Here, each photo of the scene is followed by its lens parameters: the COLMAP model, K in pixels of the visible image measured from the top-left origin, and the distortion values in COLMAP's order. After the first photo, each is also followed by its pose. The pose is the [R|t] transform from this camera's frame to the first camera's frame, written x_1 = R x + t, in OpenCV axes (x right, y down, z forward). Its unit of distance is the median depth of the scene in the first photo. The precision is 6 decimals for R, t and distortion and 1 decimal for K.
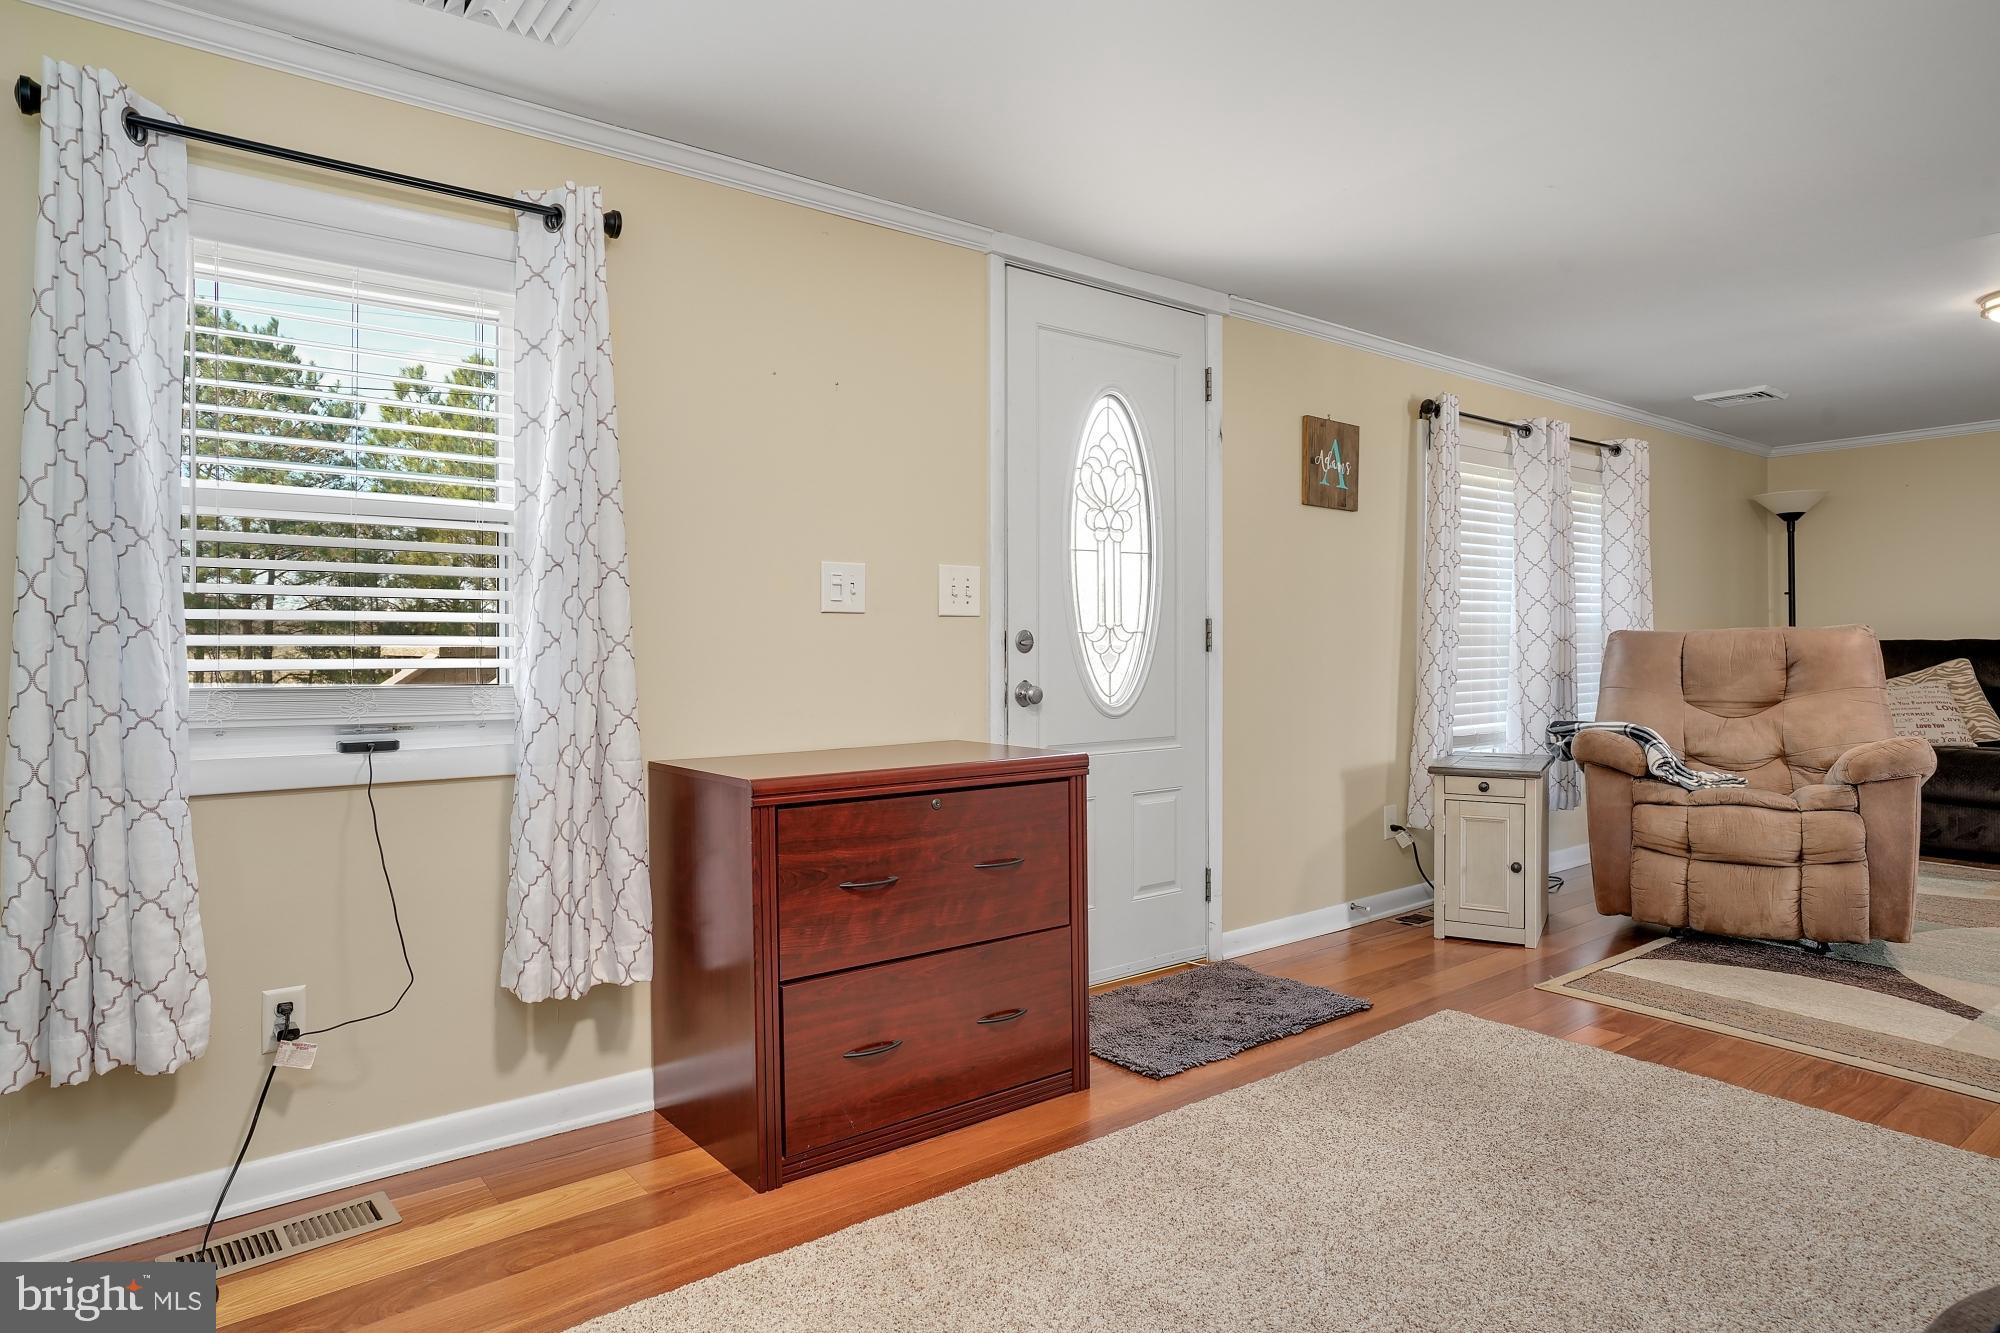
lens RADIAL K [[1158.1, 0, 1001.9], [0, 1158.1, 654.0], [0, 0, 1]] dist [-0.000768, 0.002435]
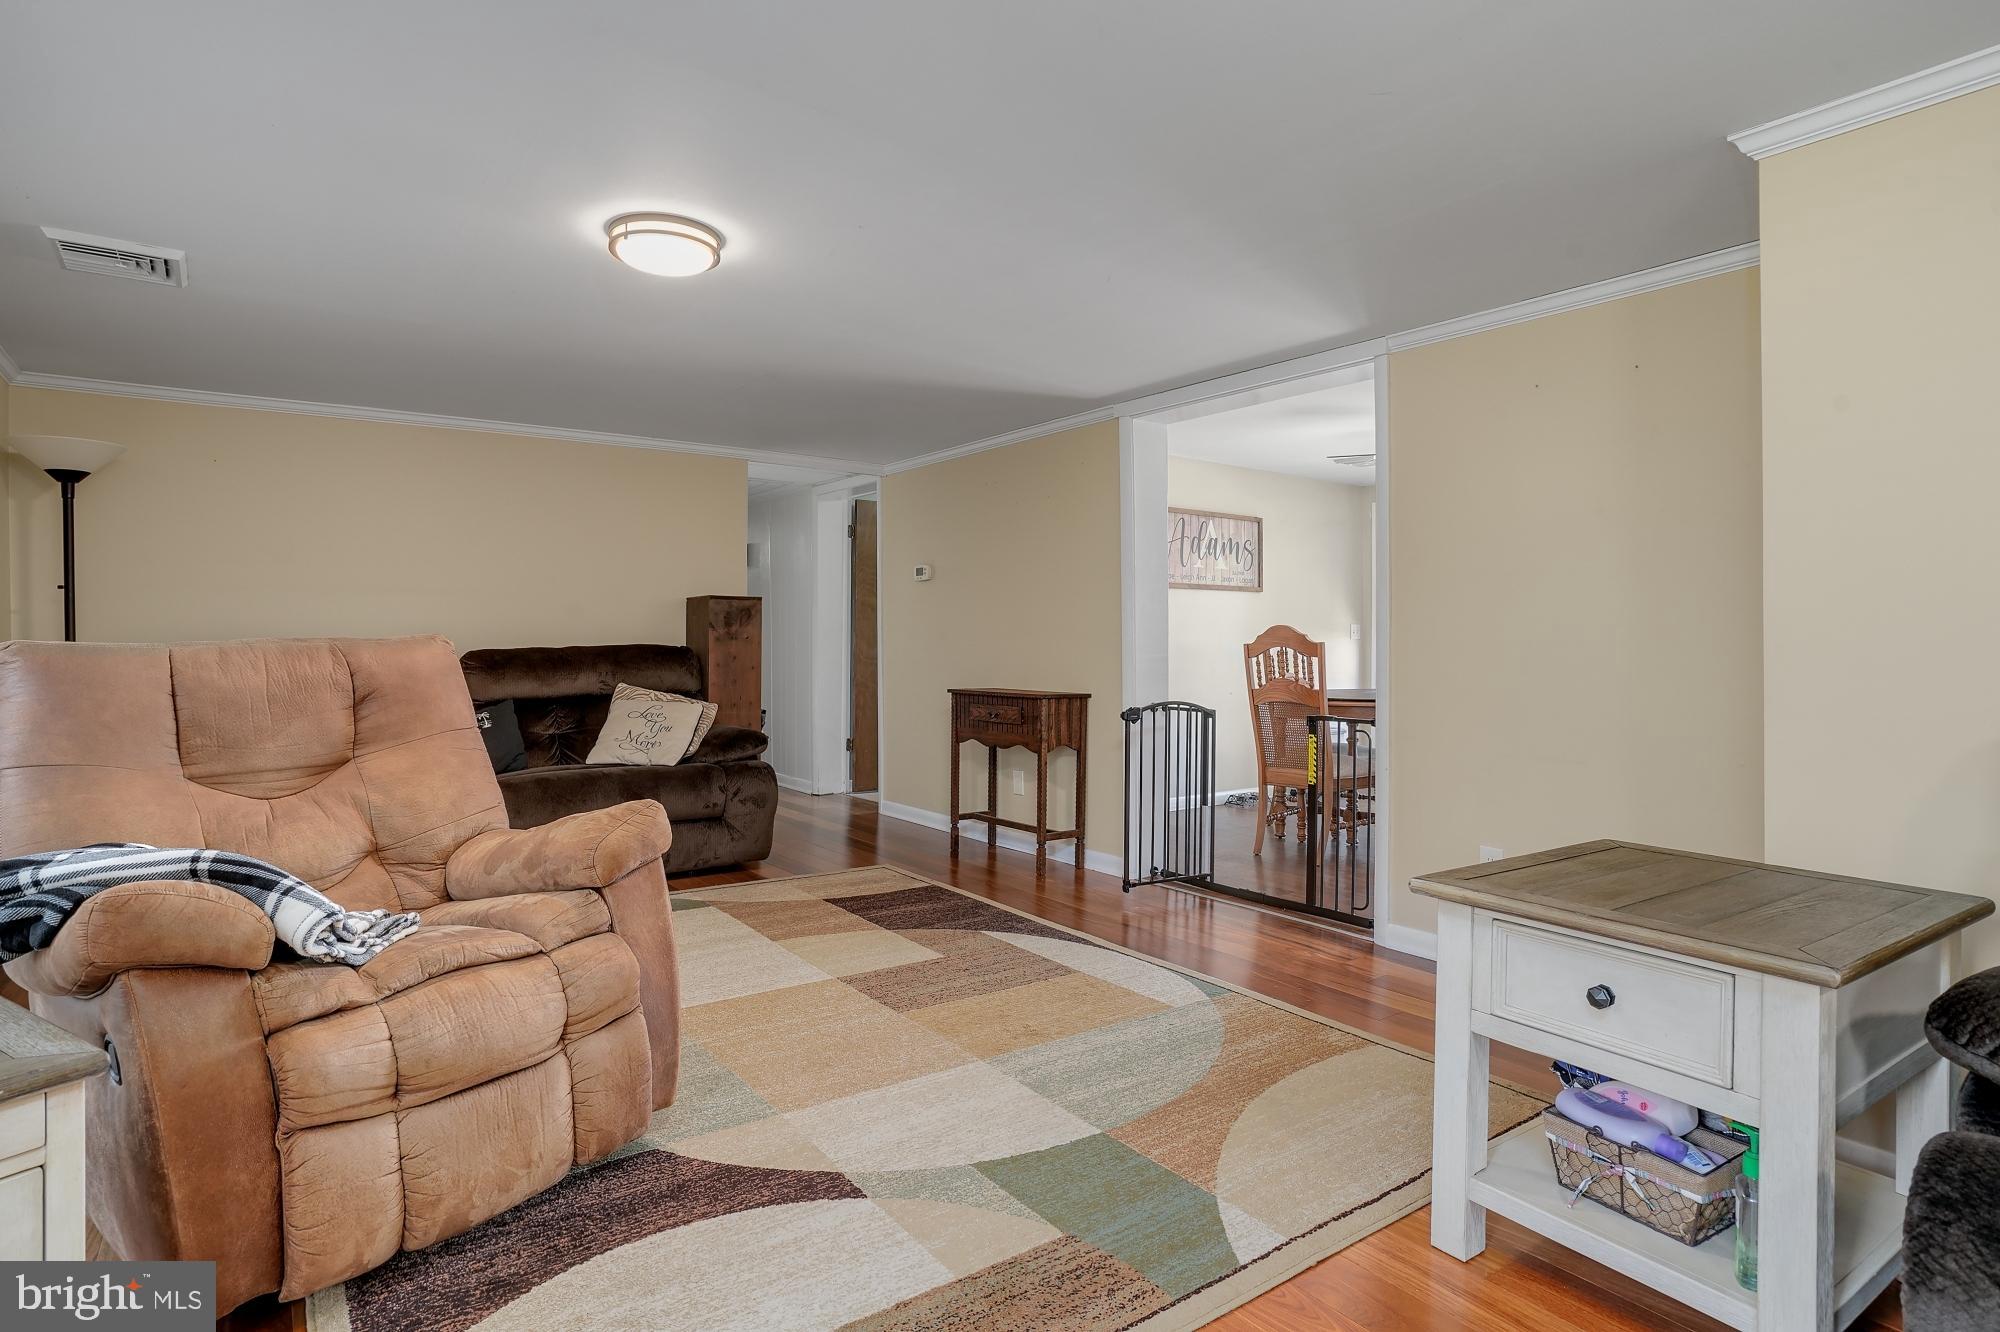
lens RADIAL K [[1035.1, 0, 986.3], [0, 1035.1, 640.5], [0, 0, 1]] dist [-0.012898, 0.000522]
pose [[0.050098, 0.004673, 0.998733, 0.155649], [0.015184, 0.999870, -0.005440, -0.014503], [-0.998629, 0.015438, 0.050021, 0.663487]]
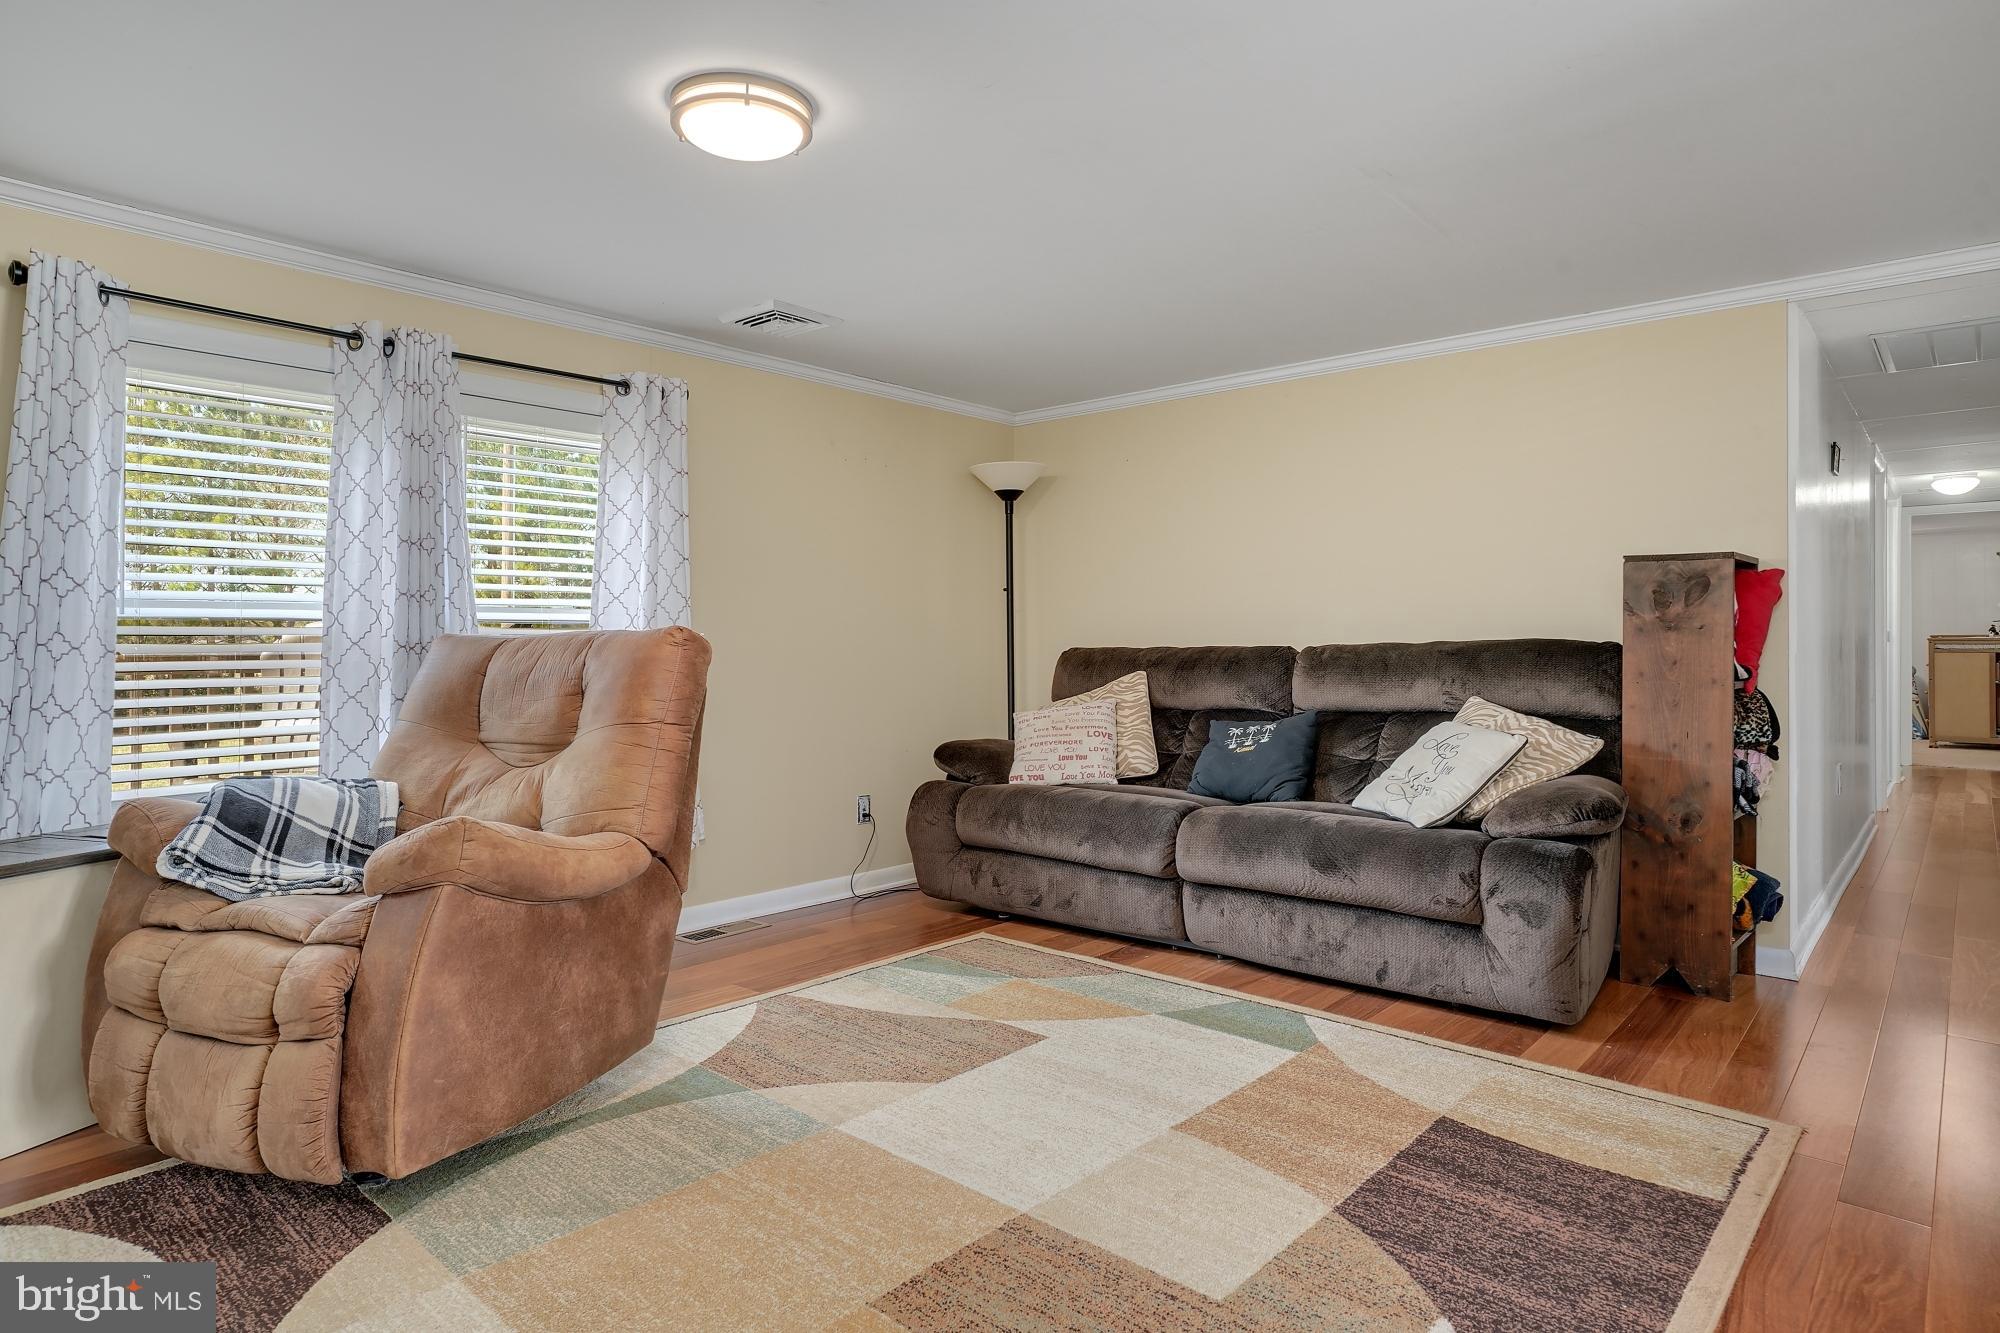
lens RADIAL K [[1141.6, 0, 991.1], [0, 1141.6, 648.9], [0, 0, 1]] dist [-0.013012, 0.002575]
pose [[0.984426, 0.002146, 0.175785, 0.825116], [-0.000911, 0.999974, -0.007104, -0.008270], [-0.175796, 0.006833, 0.984403, 0.333243]]
